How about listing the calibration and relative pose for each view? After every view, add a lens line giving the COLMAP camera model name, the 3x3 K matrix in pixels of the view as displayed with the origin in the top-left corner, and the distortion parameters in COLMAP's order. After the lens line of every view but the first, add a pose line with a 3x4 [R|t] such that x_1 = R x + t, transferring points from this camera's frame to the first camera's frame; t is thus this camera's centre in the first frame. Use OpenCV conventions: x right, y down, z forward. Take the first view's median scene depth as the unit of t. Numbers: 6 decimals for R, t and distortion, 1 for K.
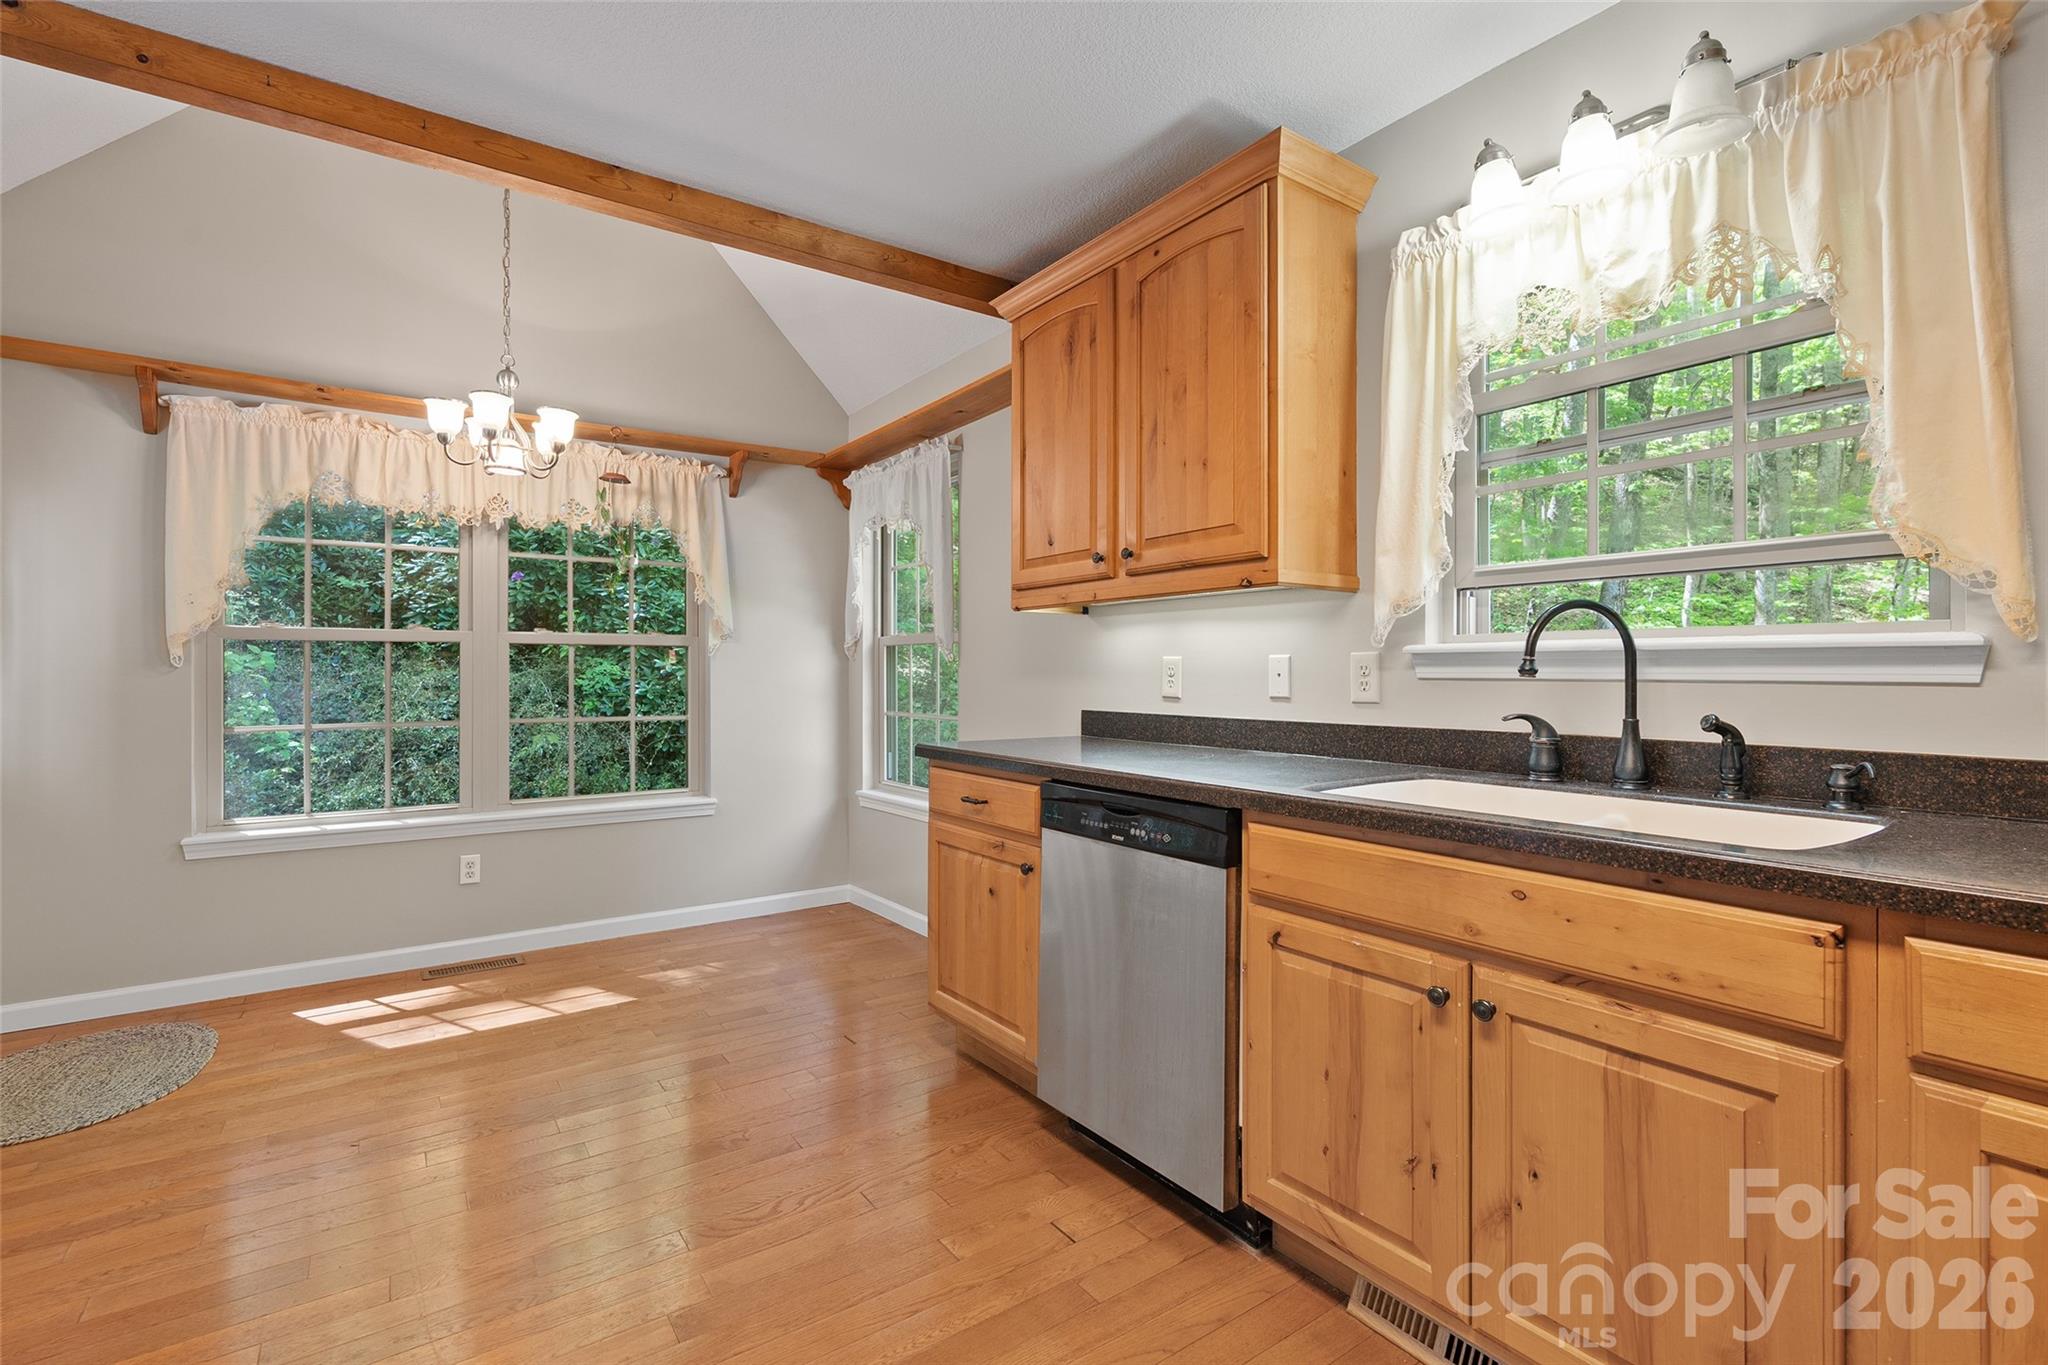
lens RADIAL K [[920.9, 0, 1025.6], [0, 920.9, 673.1], [0, 0, 1]] dist [-0.012026, 0.000644]
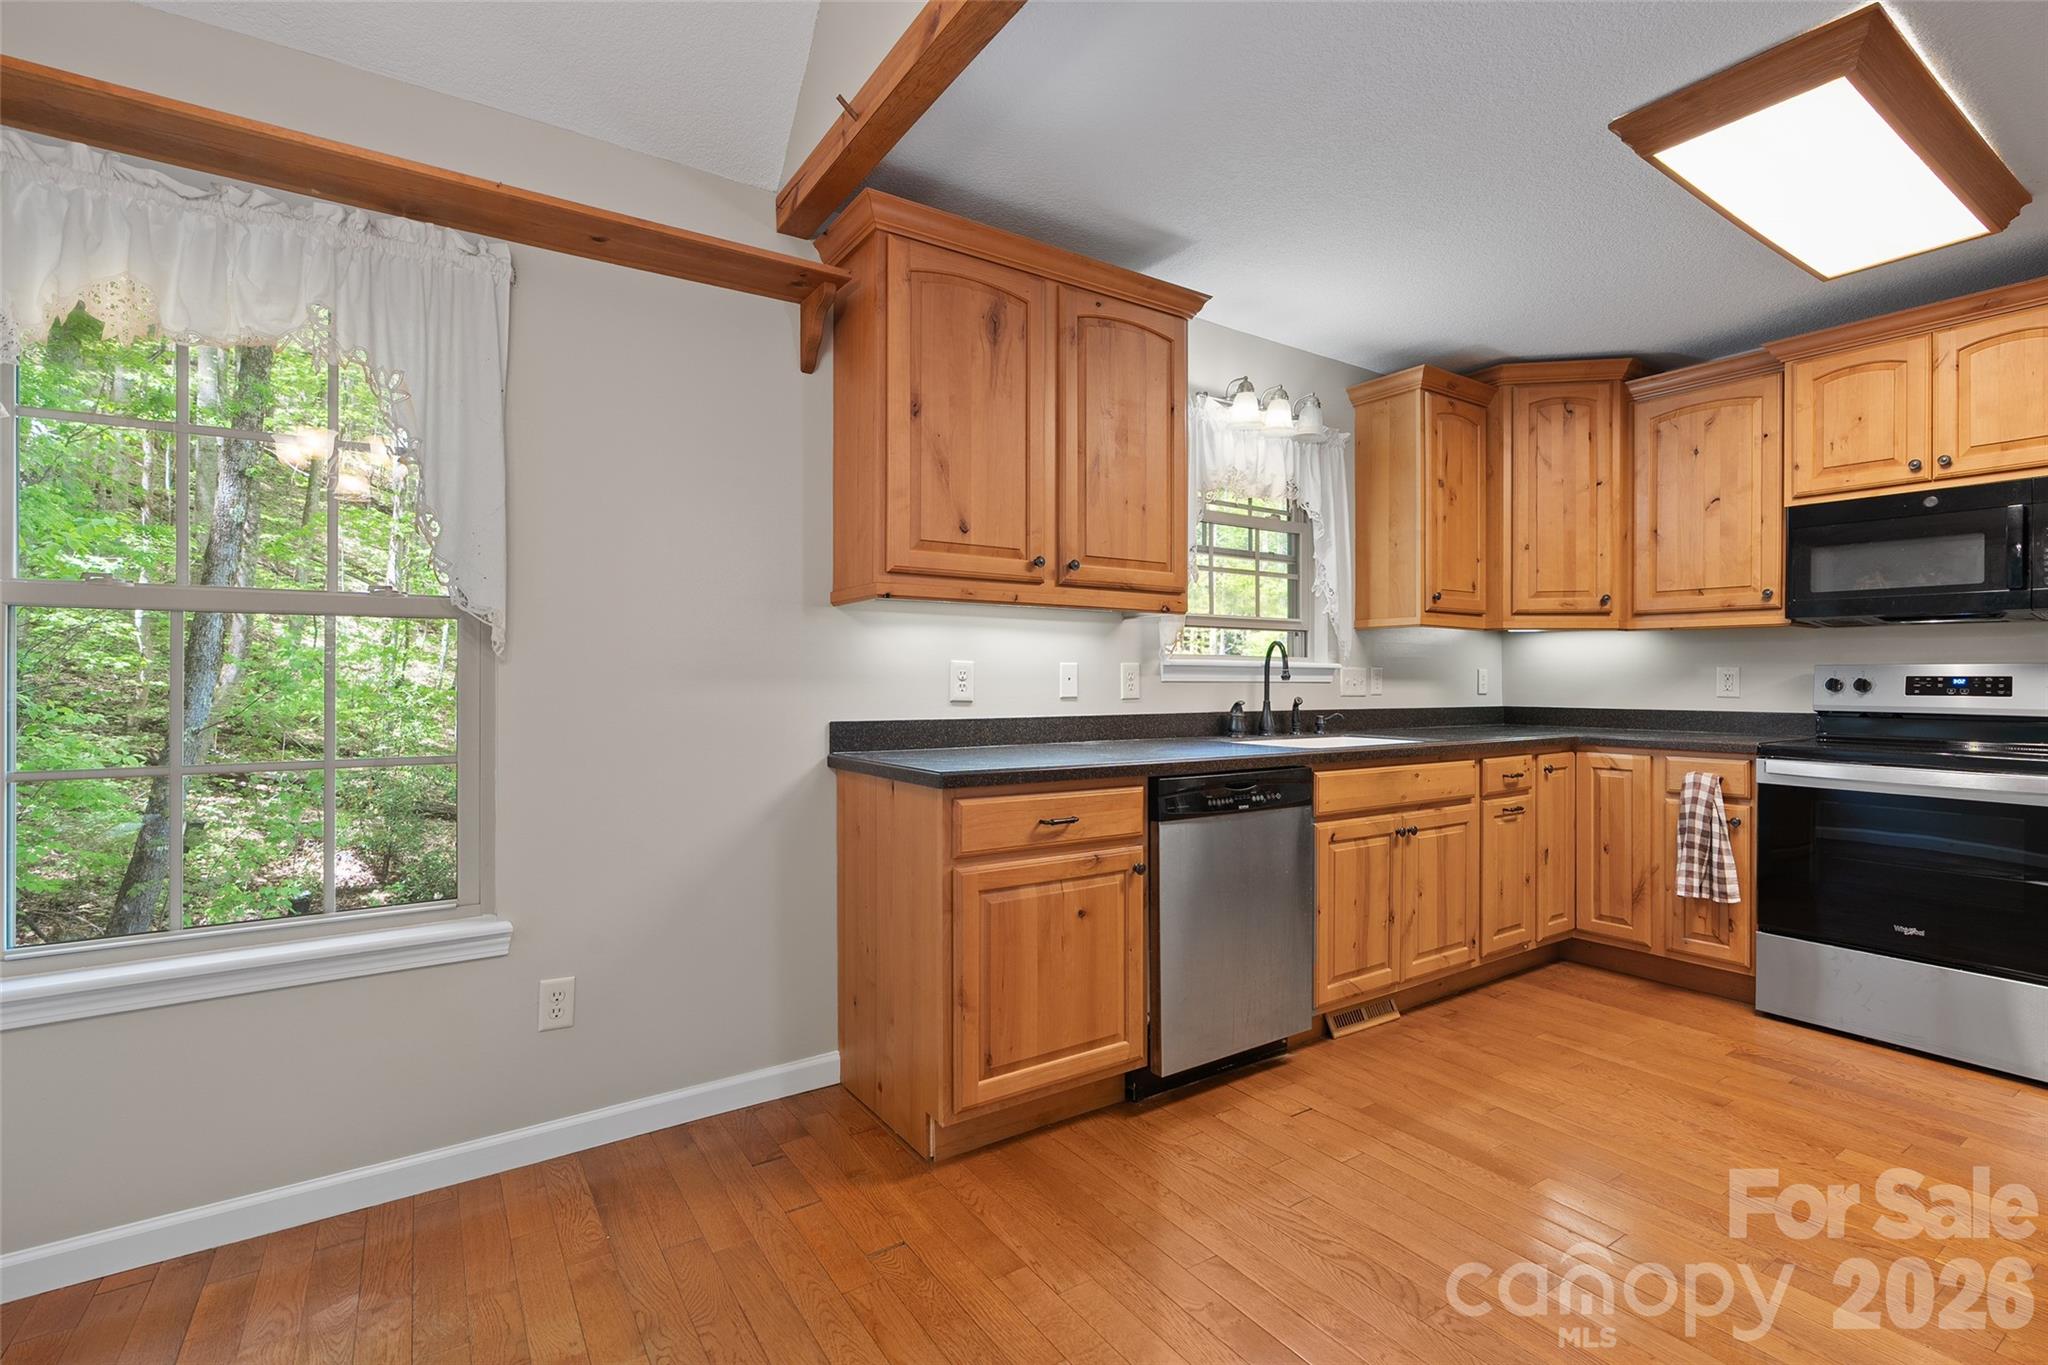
lens RADIAL K [[920.9, 0, 1025.3], [0, 920.9, 677.2], [0, 0, 1]] dist [-0.012026, 0.000644]
pose [[0.029266, 0.002874, 0.999568, -1.076117], [-0.002409, 0.999993, -0.002805, 0.003444], [-0.999569, -0.002326, 0.029272, 1.154487]]
